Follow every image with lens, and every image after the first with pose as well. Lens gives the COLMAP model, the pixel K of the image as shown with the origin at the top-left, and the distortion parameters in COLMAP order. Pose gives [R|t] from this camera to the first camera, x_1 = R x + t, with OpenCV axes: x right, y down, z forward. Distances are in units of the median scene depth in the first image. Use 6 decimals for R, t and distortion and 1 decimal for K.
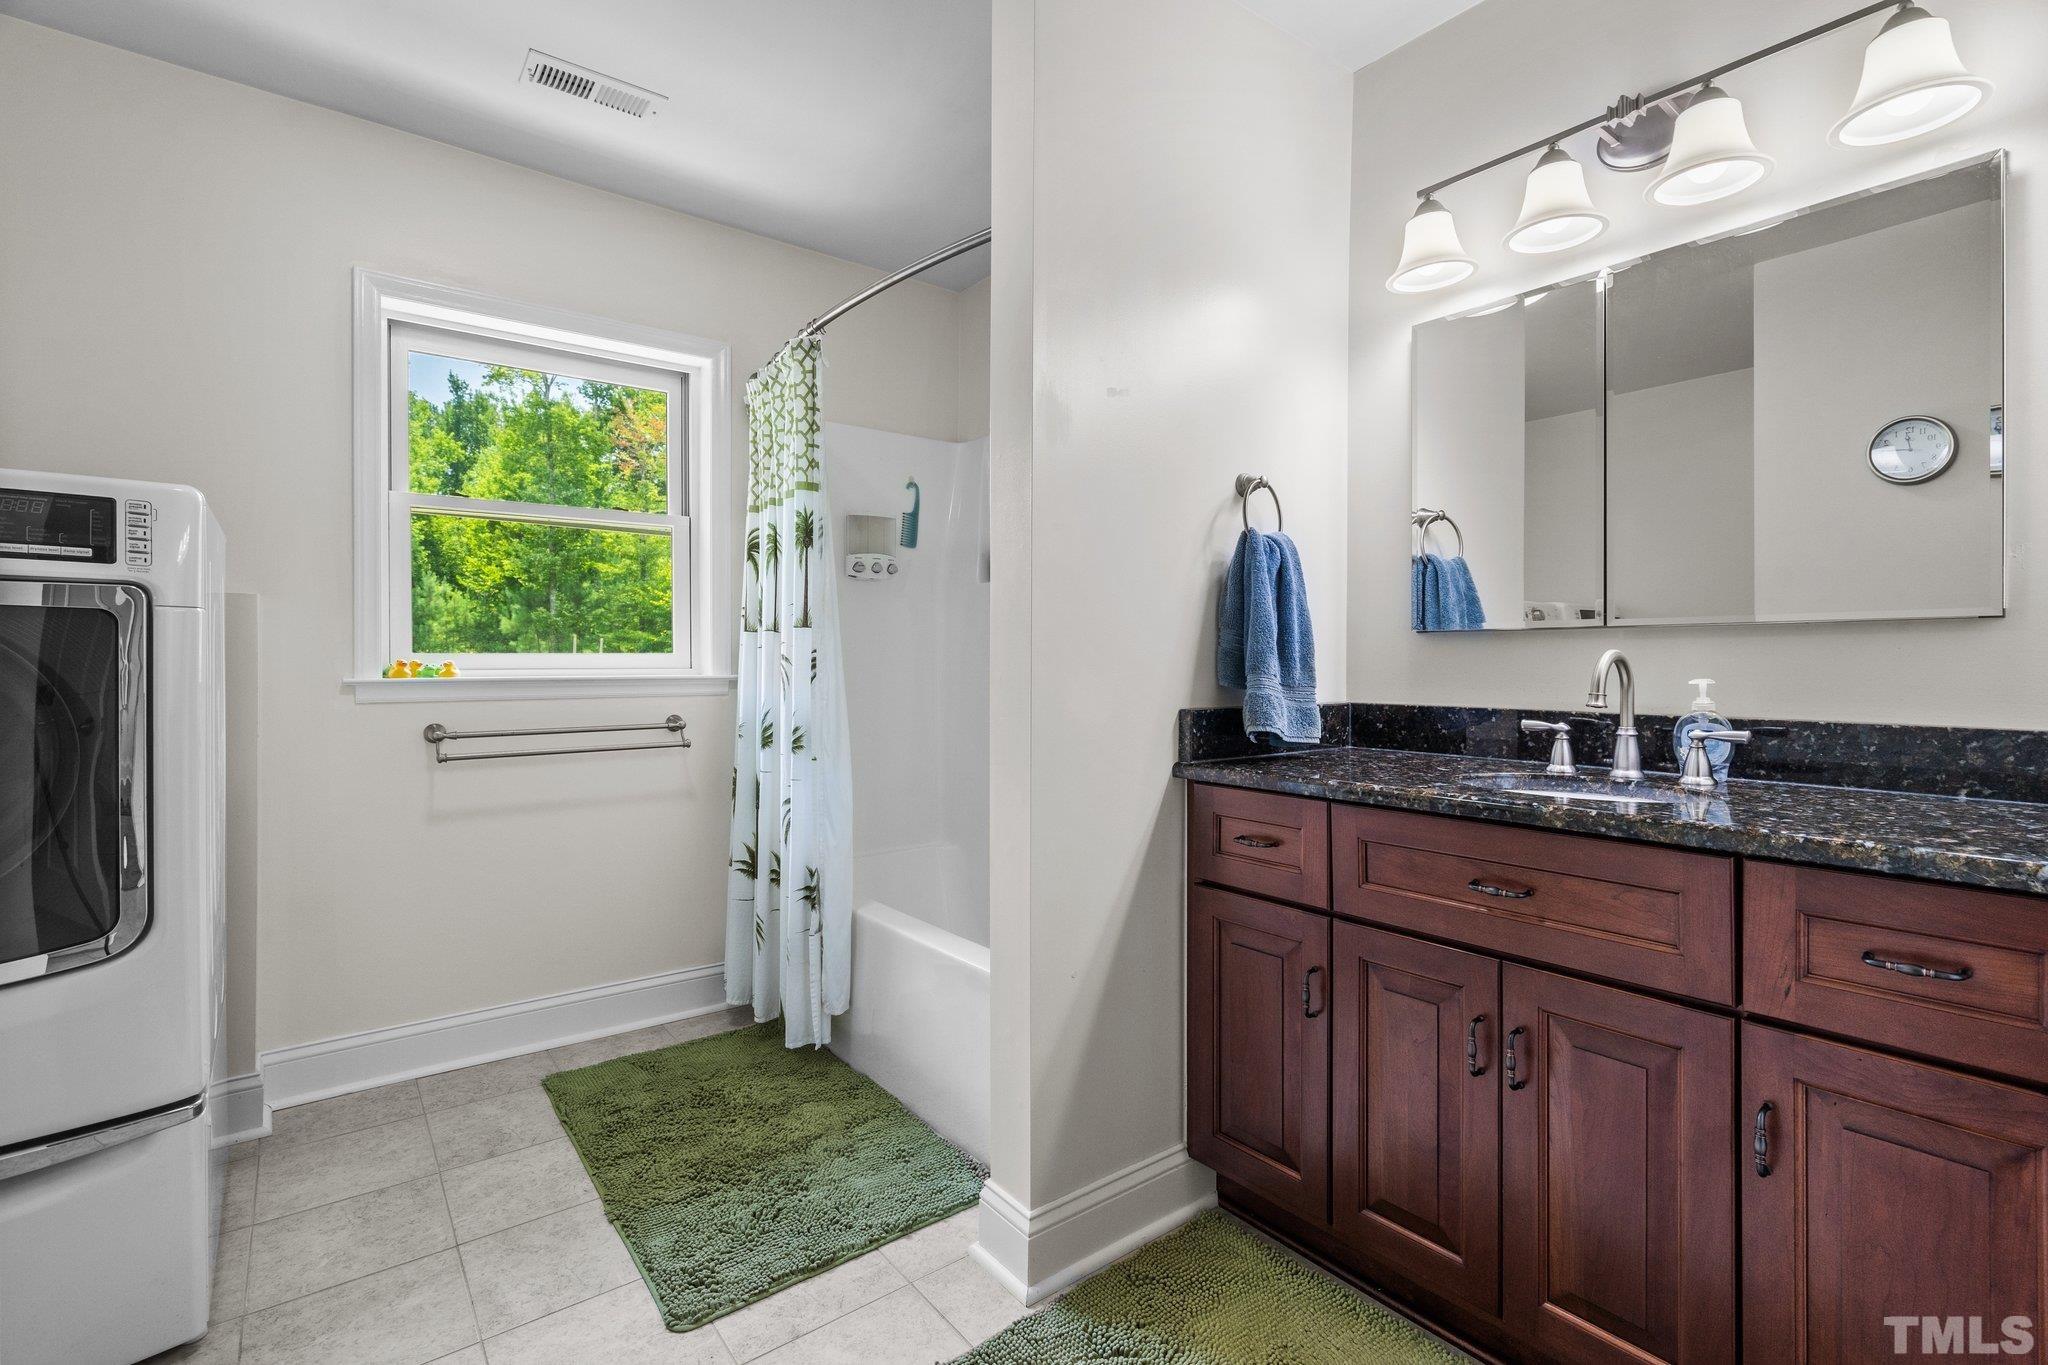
lens RADIAL K [[939.7, 0, 1027.4], [0, 939.7, 656.9], [0, 0, 1]] dist [-0.000098, 0.000115]
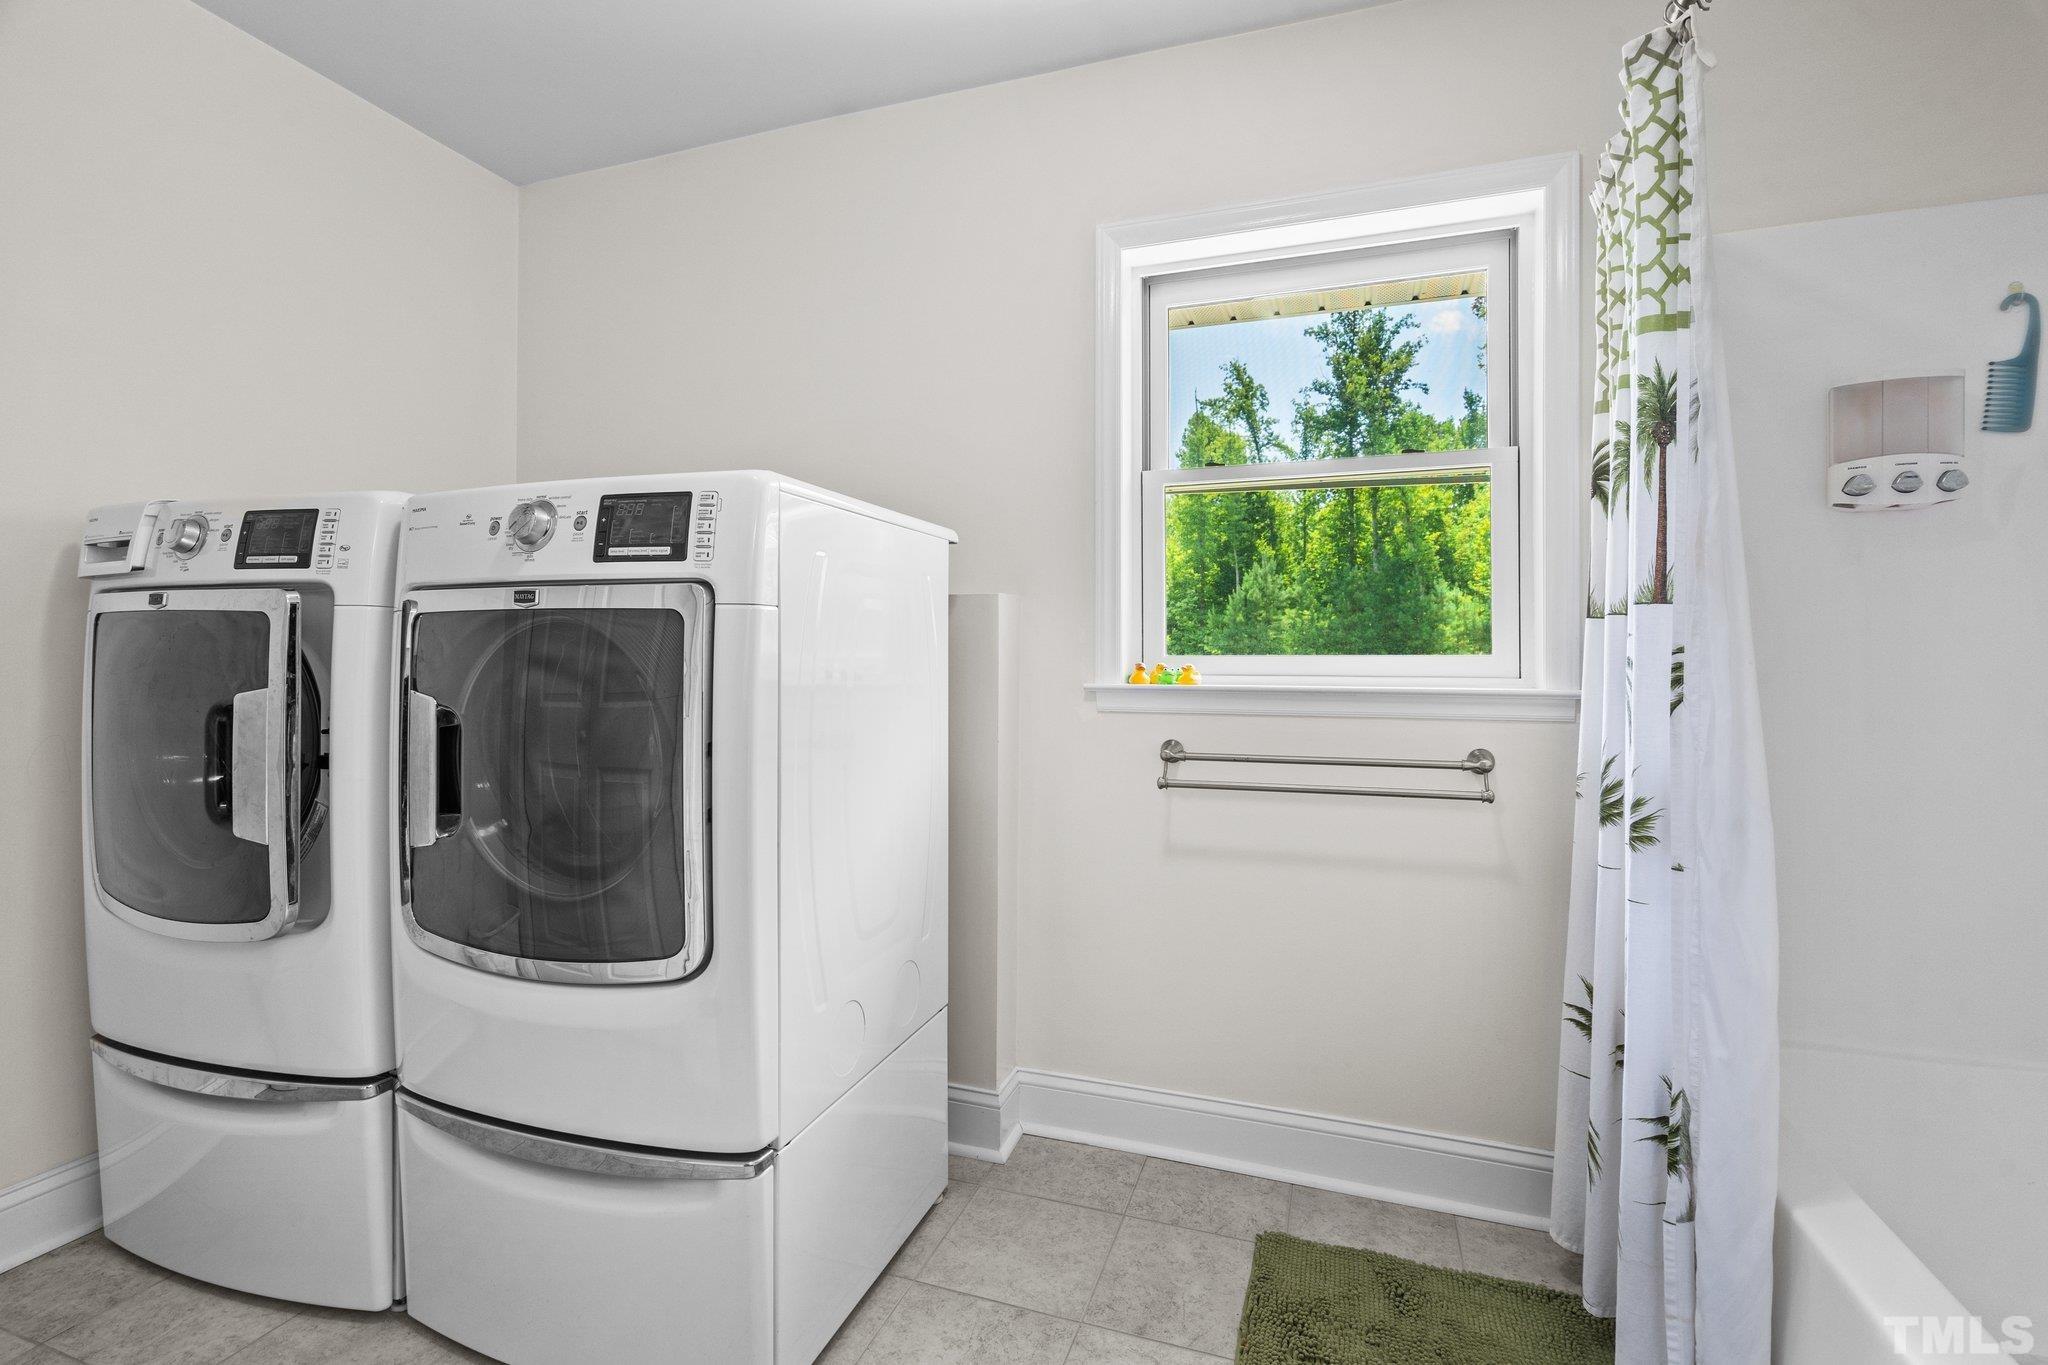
lens RADIAL K [[939.7, 0, 1027.4], [0, 939.7, 656.9], [0, 0, 1]] dist [-0.000098, 0.000115]
pose [[0.547253, 0.000311, -0.836967, 0.000834], [-0.002021, 0.999998, -0.000950, -0.001641], [0.836965, 0.002212, 0.547253, 0.438063]]
